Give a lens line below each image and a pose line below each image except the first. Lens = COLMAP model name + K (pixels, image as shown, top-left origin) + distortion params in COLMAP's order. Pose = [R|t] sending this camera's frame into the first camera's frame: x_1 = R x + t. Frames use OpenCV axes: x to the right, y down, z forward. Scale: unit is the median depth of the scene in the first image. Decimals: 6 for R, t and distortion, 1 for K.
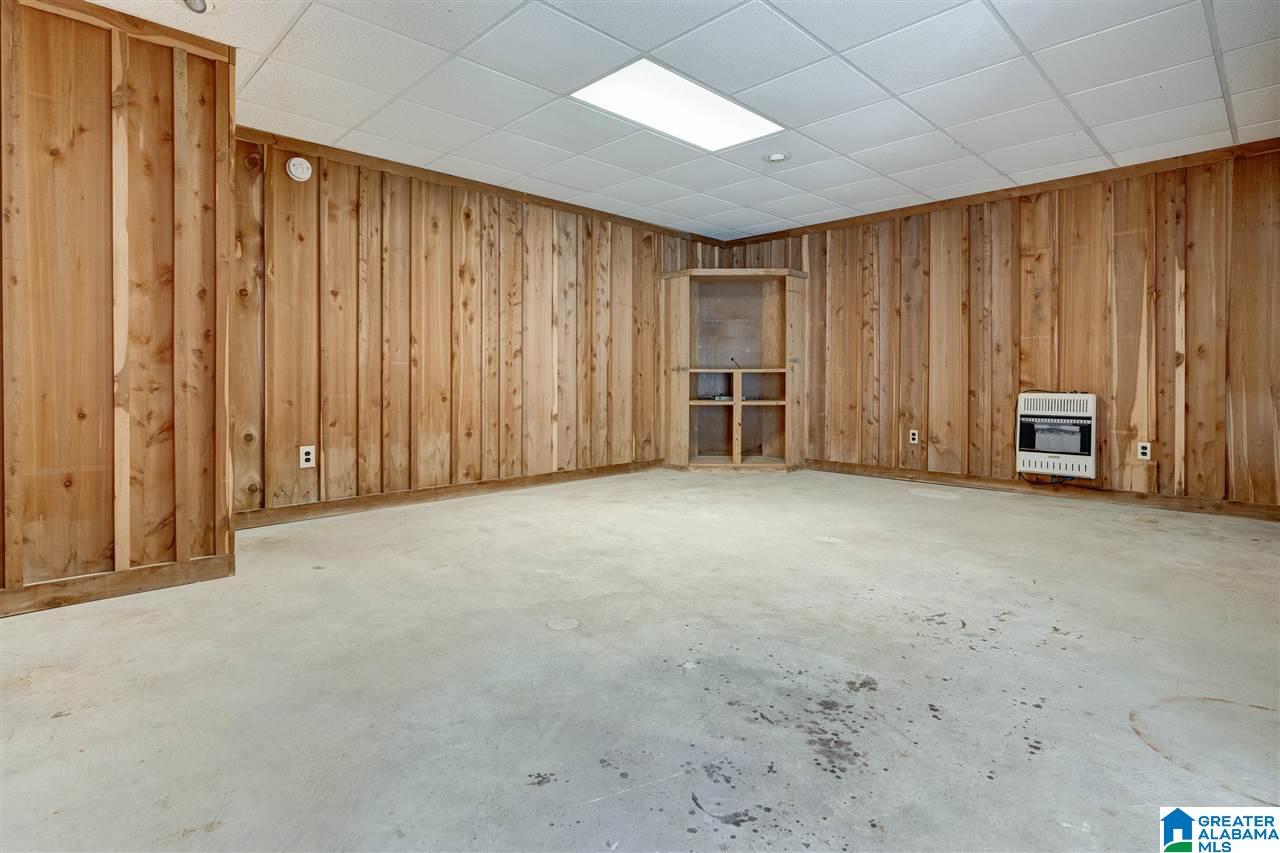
lens RADIAL K [[645.1, 0, 646.0], [0, 645.1, 377.9], [0, 0, 1]] dist [-0.002208, -0.000010]
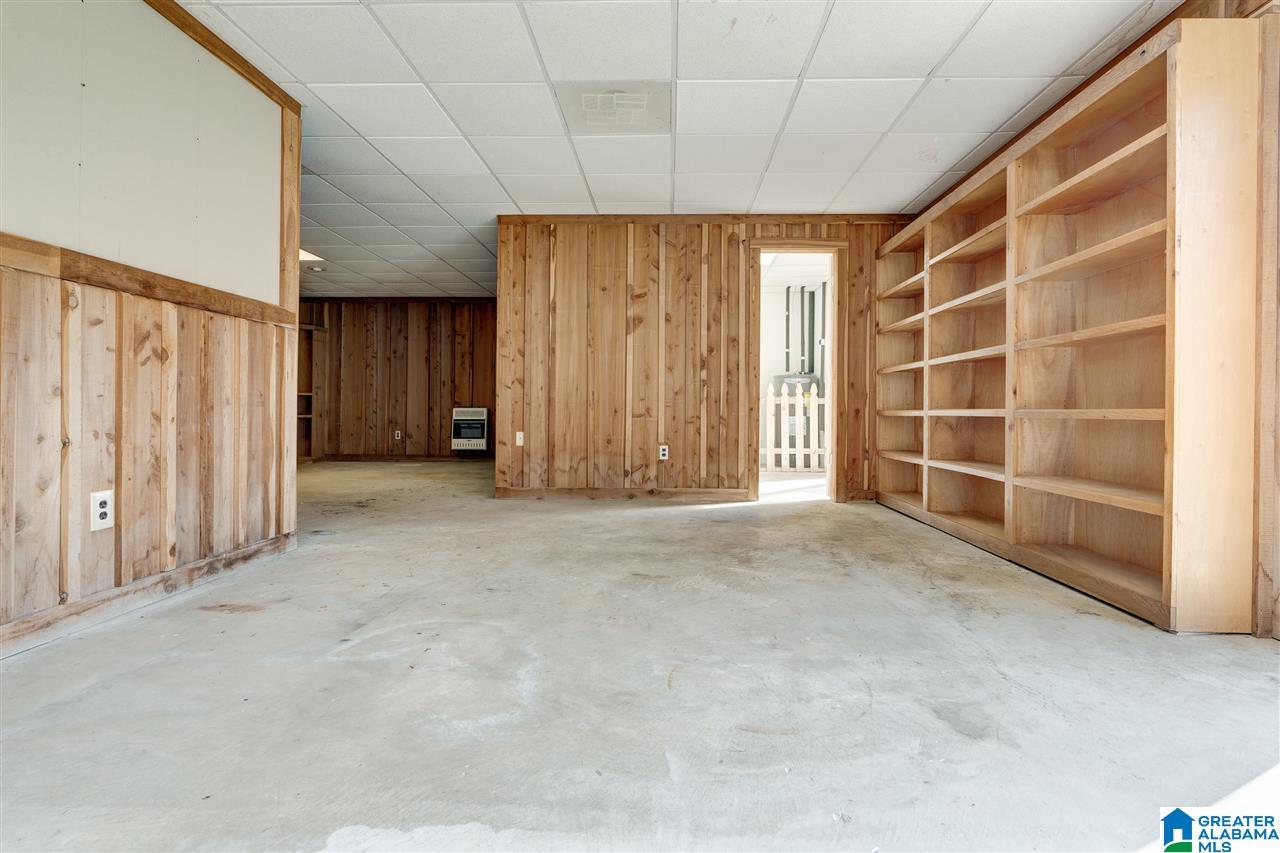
lens RADIAL K [[645.1, 0, 645.5], [0, 645.1, 406.8], [0, 0, 1]] dist [-0.002208, -0.000010]
pose [[0.727666, 0.005524, 0.685909, -0.260585], [-0.004090, 0.999985, -0.003715, 0.021418], [-0.685920, -0.000102, 0.727677, -0.647257]]
